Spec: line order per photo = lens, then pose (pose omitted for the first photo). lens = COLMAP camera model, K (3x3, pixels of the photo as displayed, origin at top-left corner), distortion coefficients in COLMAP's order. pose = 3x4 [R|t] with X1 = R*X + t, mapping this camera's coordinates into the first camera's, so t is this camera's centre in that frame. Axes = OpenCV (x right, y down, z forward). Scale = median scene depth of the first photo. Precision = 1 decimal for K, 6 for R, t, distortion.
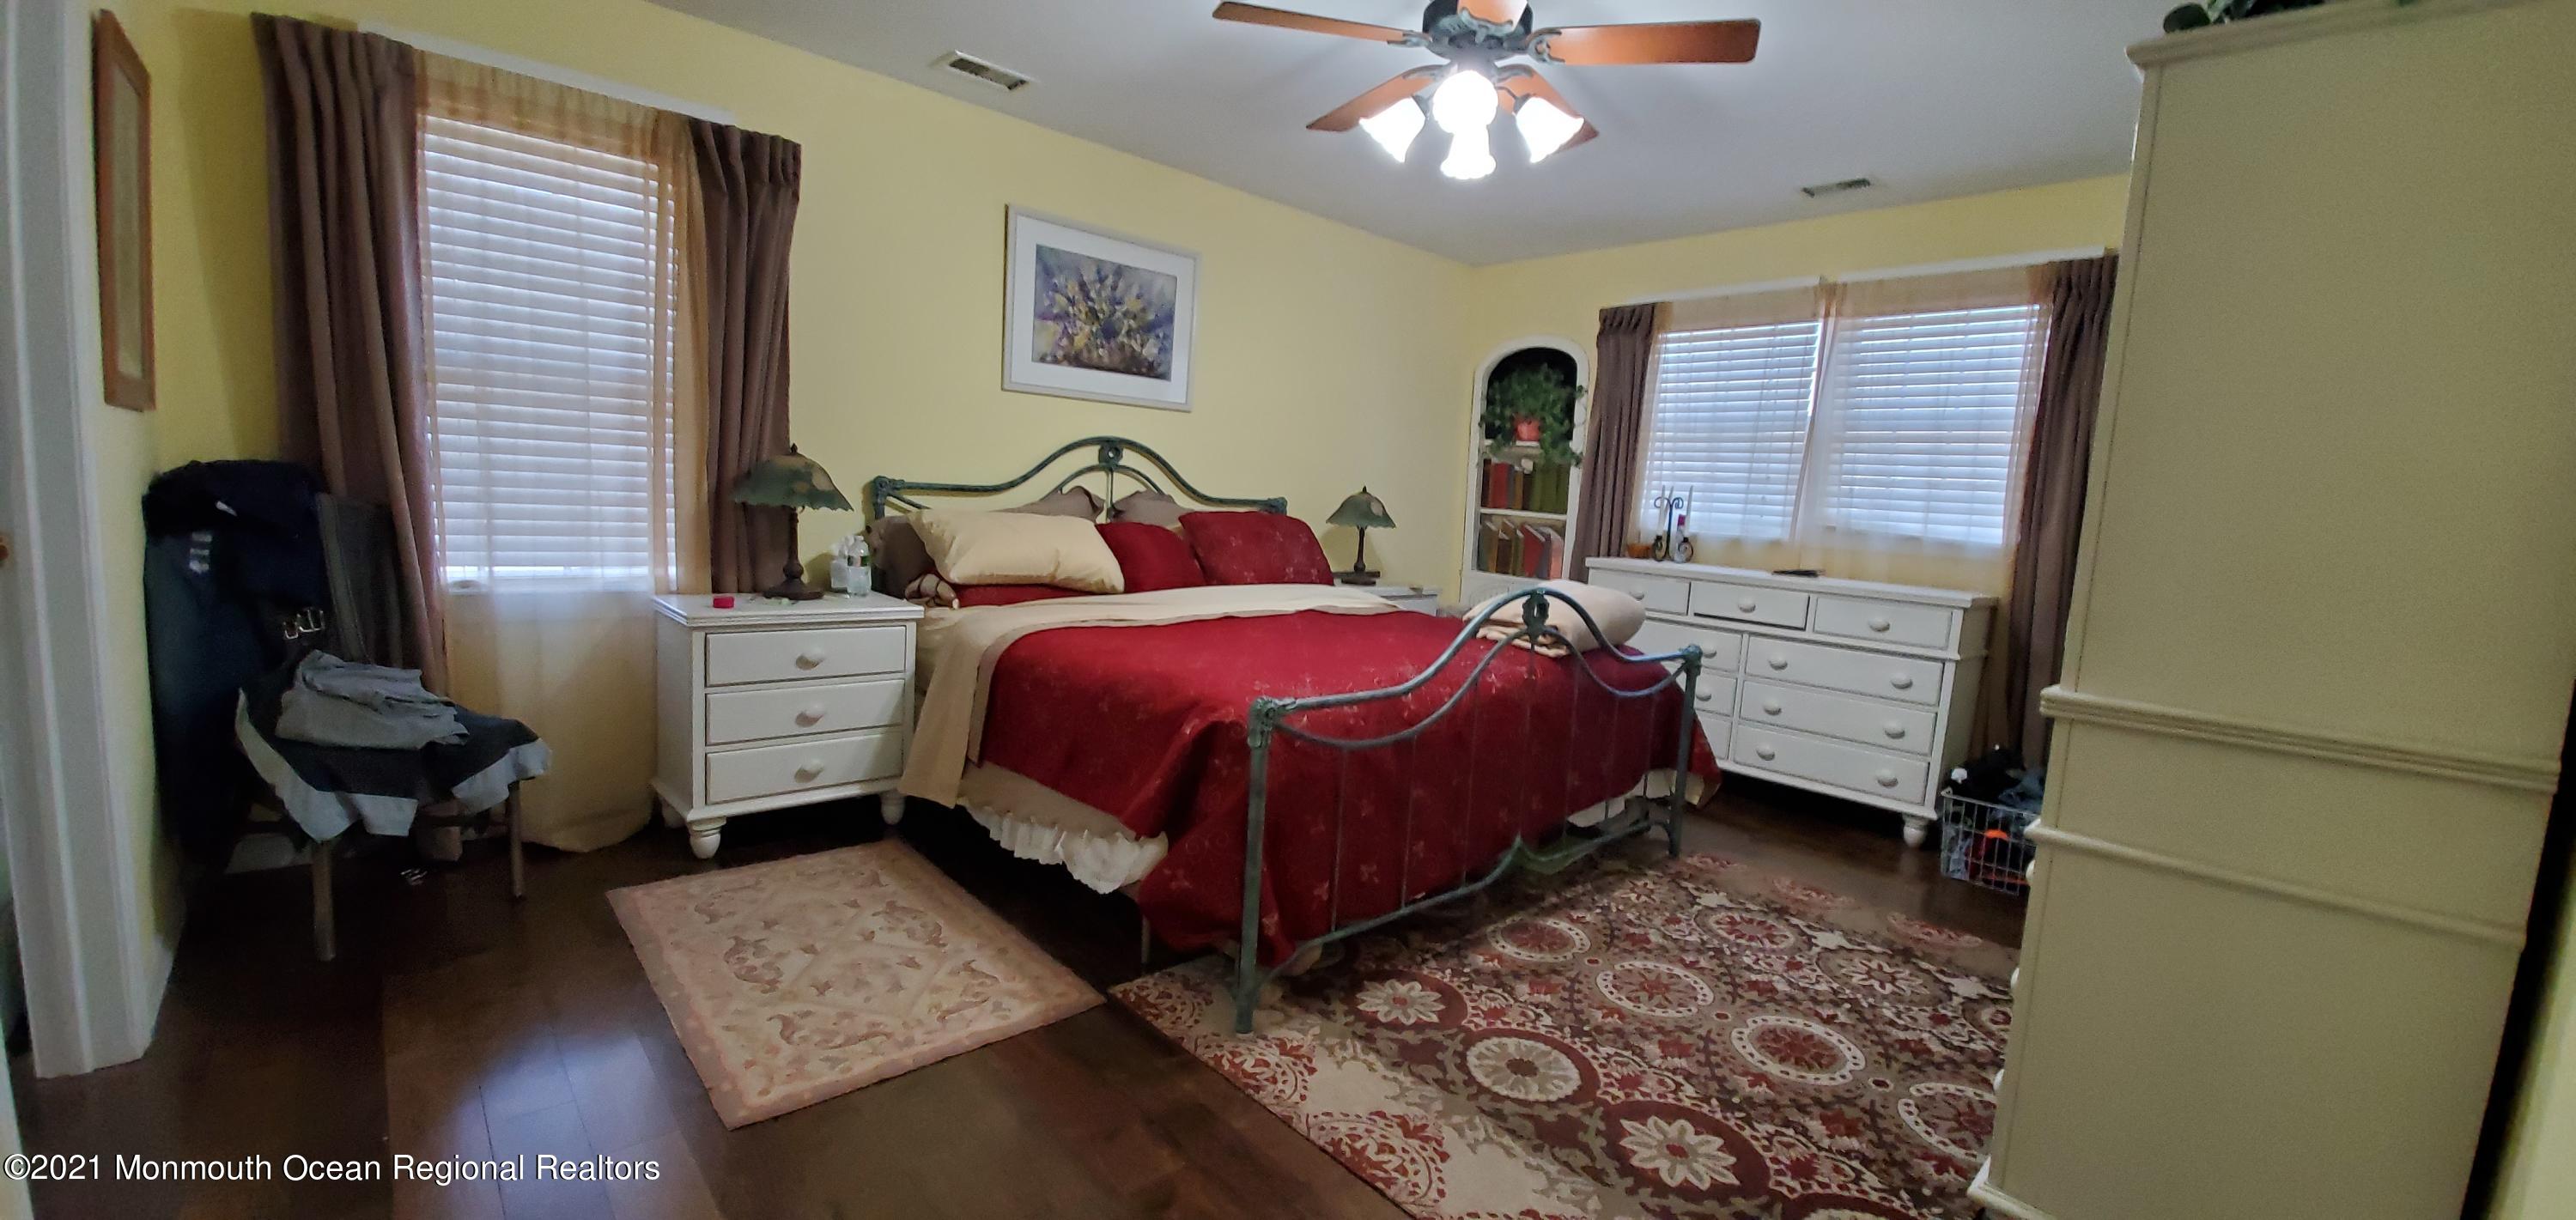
lens RADIAL K [[1009.6, 0, 1298.7], [0, 1009.6, 607.3], [0, 0, 1]] dist [0.000564, -0.000350]
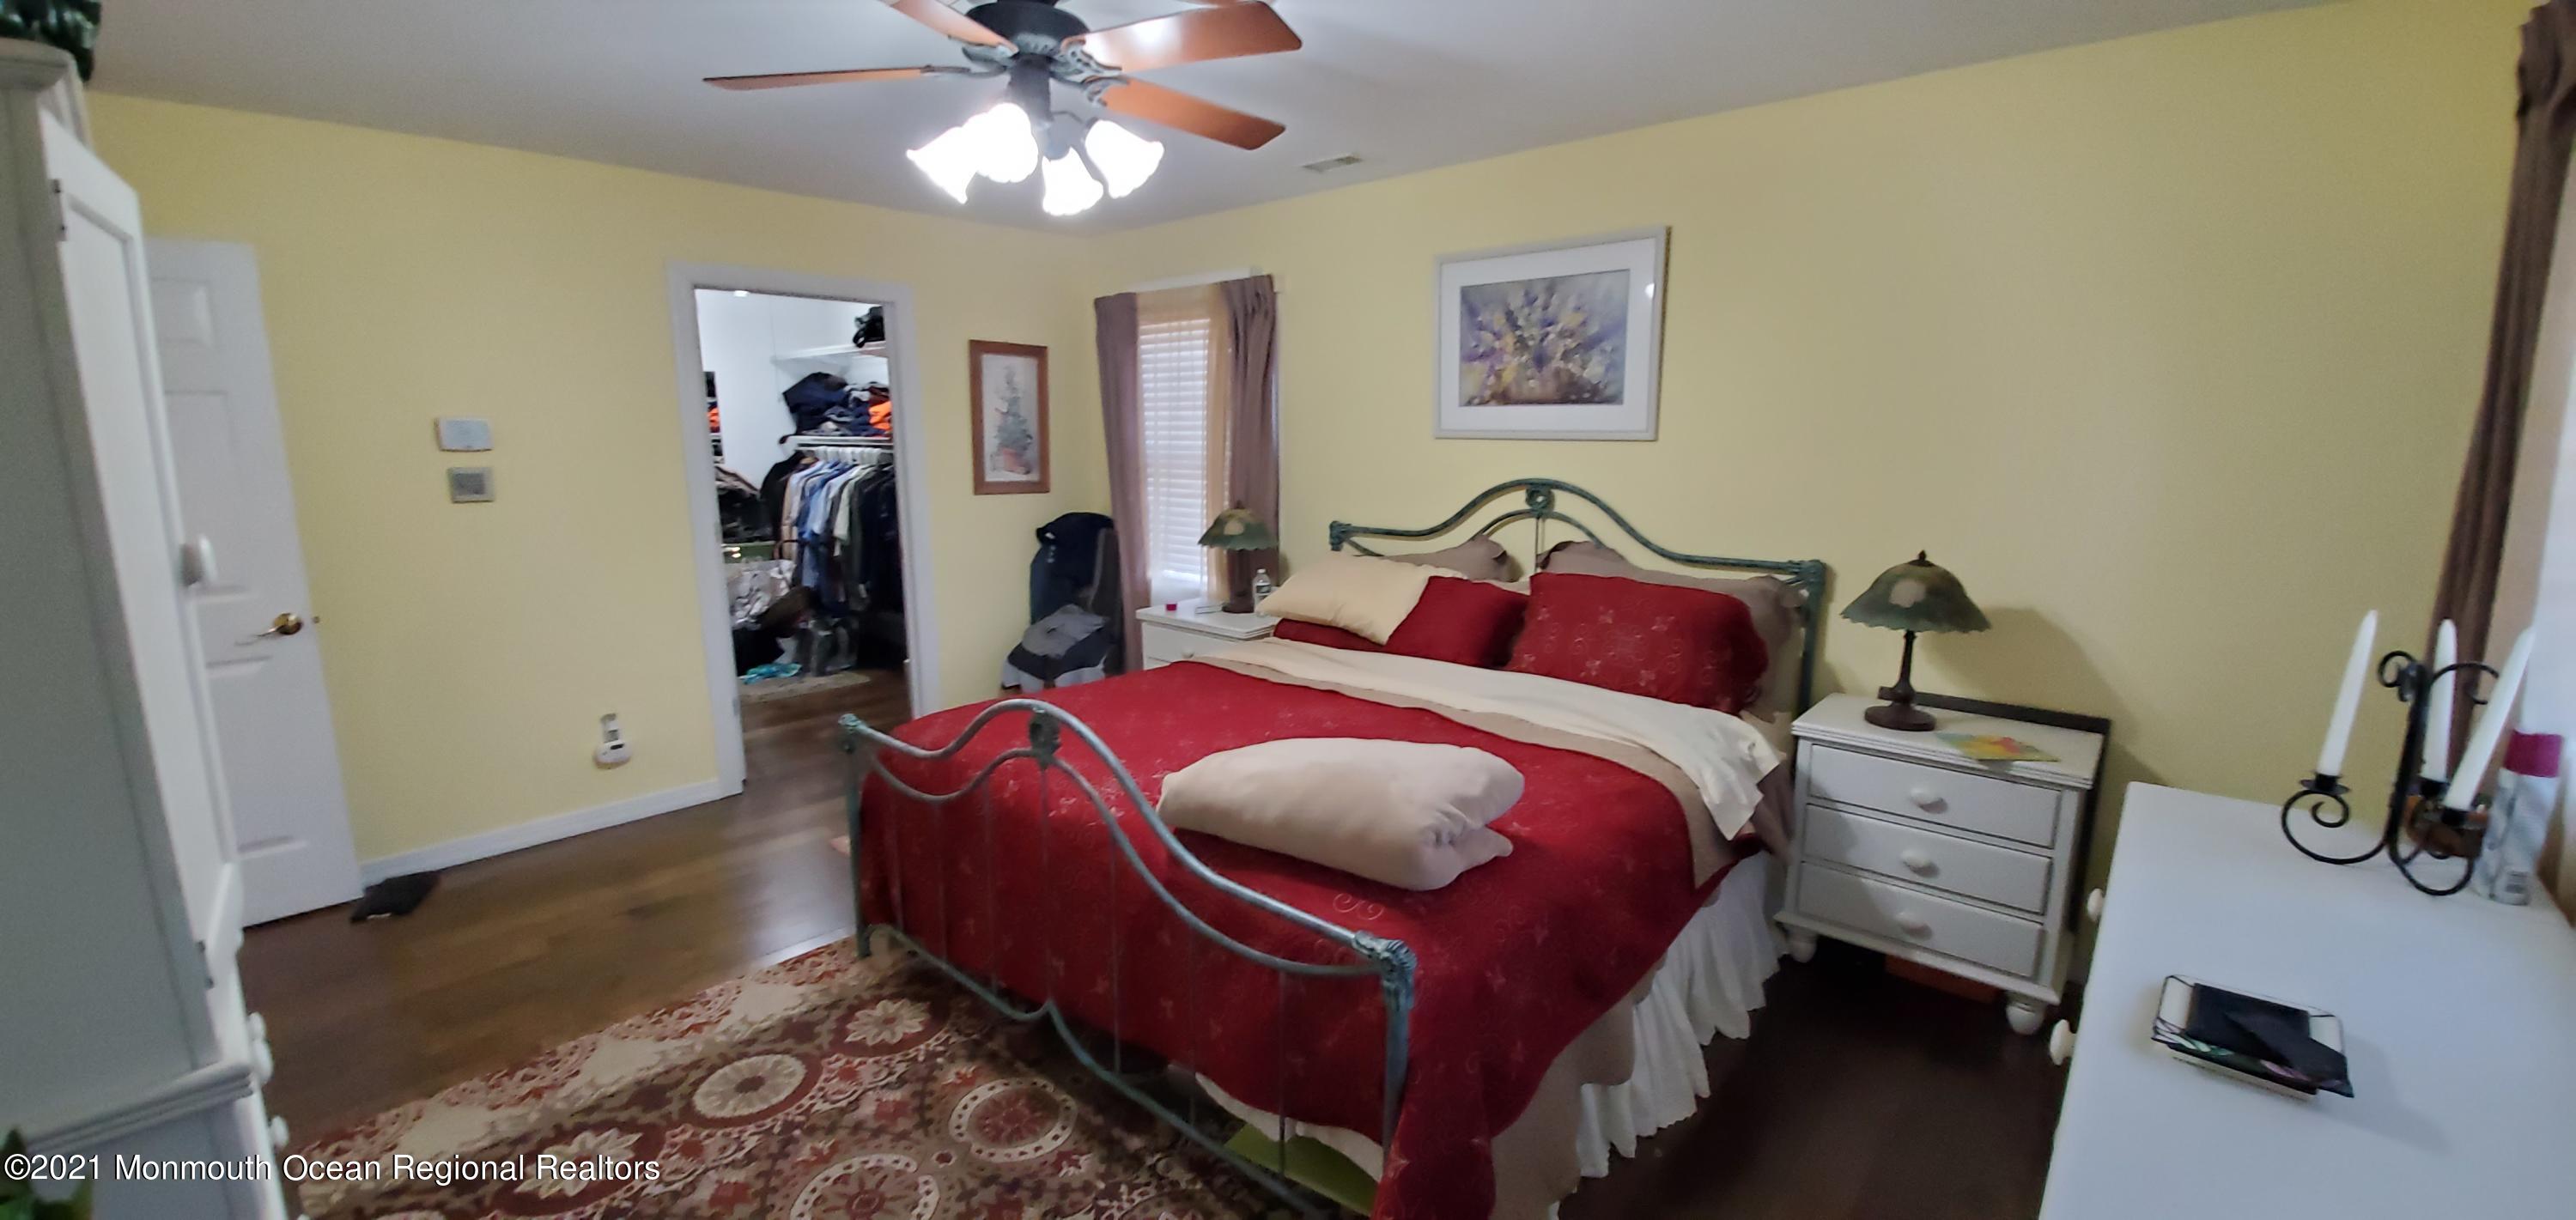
lens RADIAL K [[1009.6, 0, 1299.2], [0, 1009.6, 598.3], [0, 0, 1]] dist [0.000564, -0.000350]
pose [[0.105885, 0.112853, -0.987954, 0.697667], [-0.107854, 0.988981, 0.101411, -0.139104], [0.988512, 0.095817, 0.116889, 0.736148]]
